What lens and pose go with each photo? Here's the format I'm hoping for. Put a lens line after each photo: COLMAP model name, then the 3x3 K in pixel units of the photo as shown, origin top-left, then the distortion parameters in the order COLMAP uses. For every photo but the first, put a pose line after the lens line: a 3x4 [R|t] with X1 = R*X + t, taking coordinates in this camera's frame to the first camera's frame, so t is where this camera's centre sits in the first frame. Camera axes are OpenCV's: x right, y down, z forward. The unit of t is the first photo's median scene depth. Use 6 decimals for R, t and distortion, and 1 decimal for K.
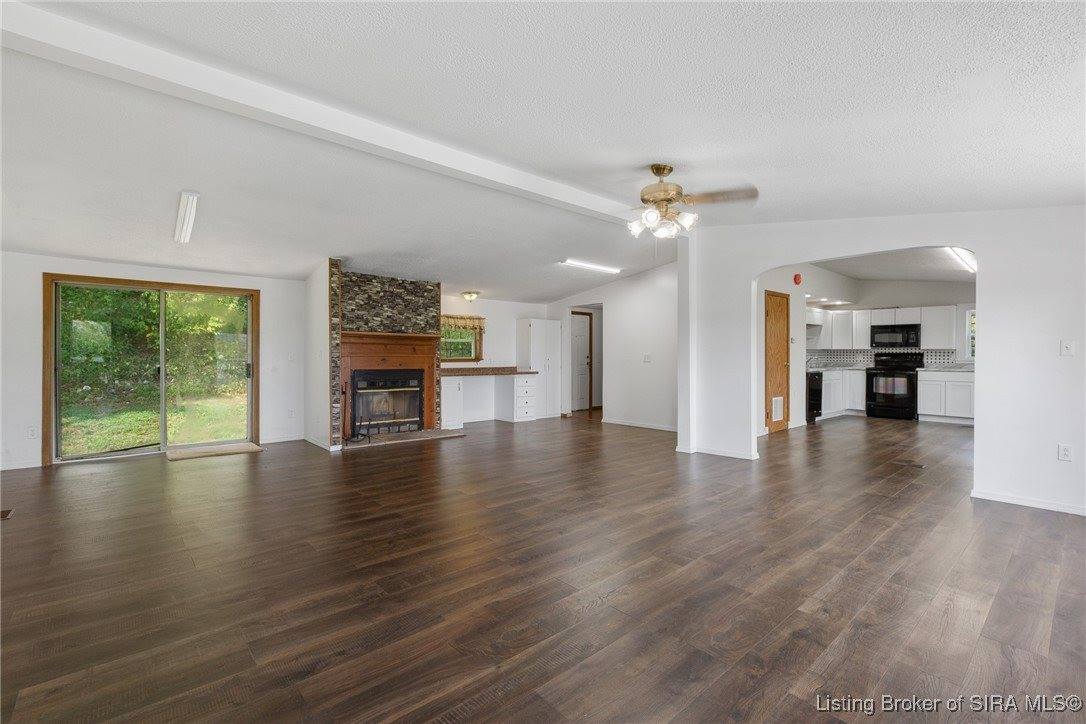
lens RADIAL K [[478.2, 0, 535.0], [0, 478.2, 358.8], [0, 0, 1]] dist [-0.007132, 0.000681]
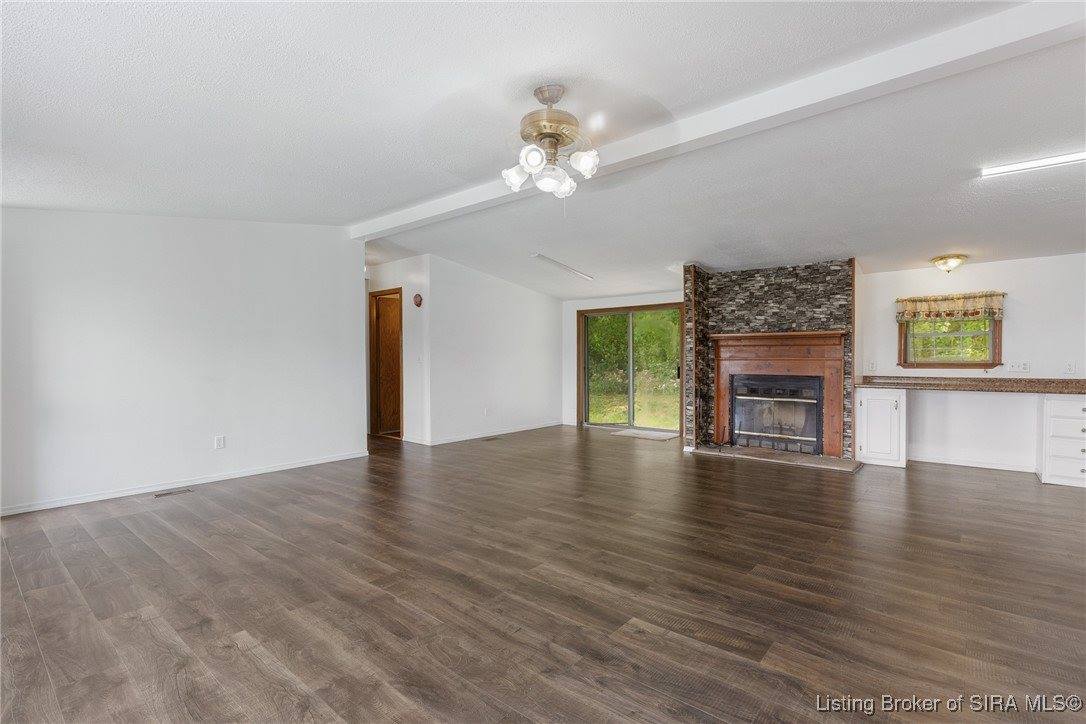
lens RADIAL K [[493.2, 0, 540.2], [0, 493.2, 364.9], [0, 0, 1]] dist [0.003516, -0.001157]
pose [[0.164257, 0.009231, -0.986374, 0.495297], [-0.001756, 0.999957, 0.009066, -0.003132], [0.986416, 0.000243, 0.164267, 0.436277]]
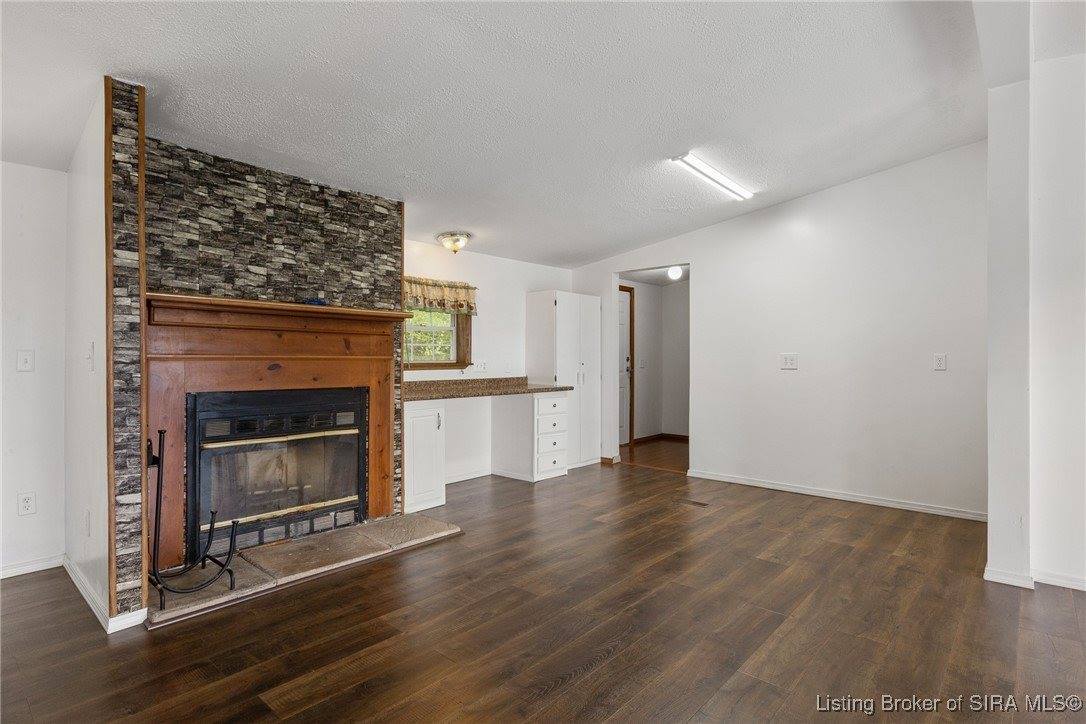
lens RADIAL K [[552.8, 0, 543.3], [0, 552.8, 357.8], [0, 0, 1]] dist [0.005850, 0.001080]
pose [[0.990550, 0.000661, 0.137153, -0.145087], [-0.000164, 0.999993, -0.003630, -0.004468], [-0.137155, 0.003573, 0.990543, 0.472857]]
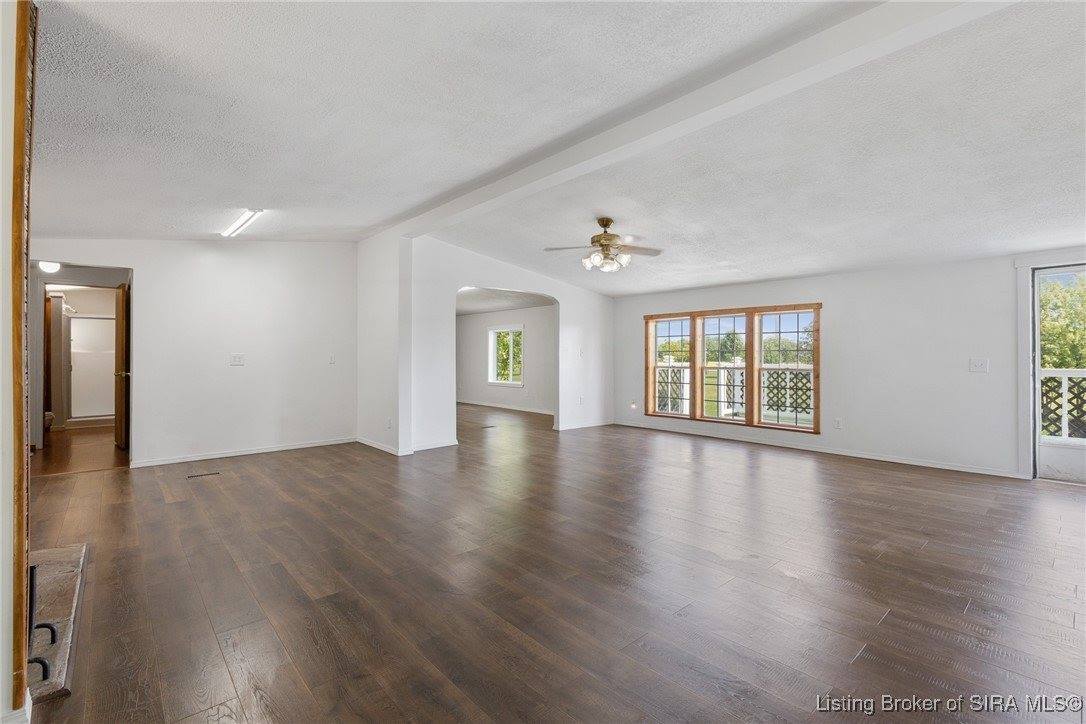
lens RADIAL K [[493.2, 0, 544.6], [0, 493.2, 354.8], [0, 0, 1]] dist [0.003516, -0.001157]
pose [[-0.012723, 0.002138, 0.999917, -0.599549], [0.006424, 0.999977, -0.002057, -0.005236], [-0.999898, 0.006397, -0.012736, 0.611386]]
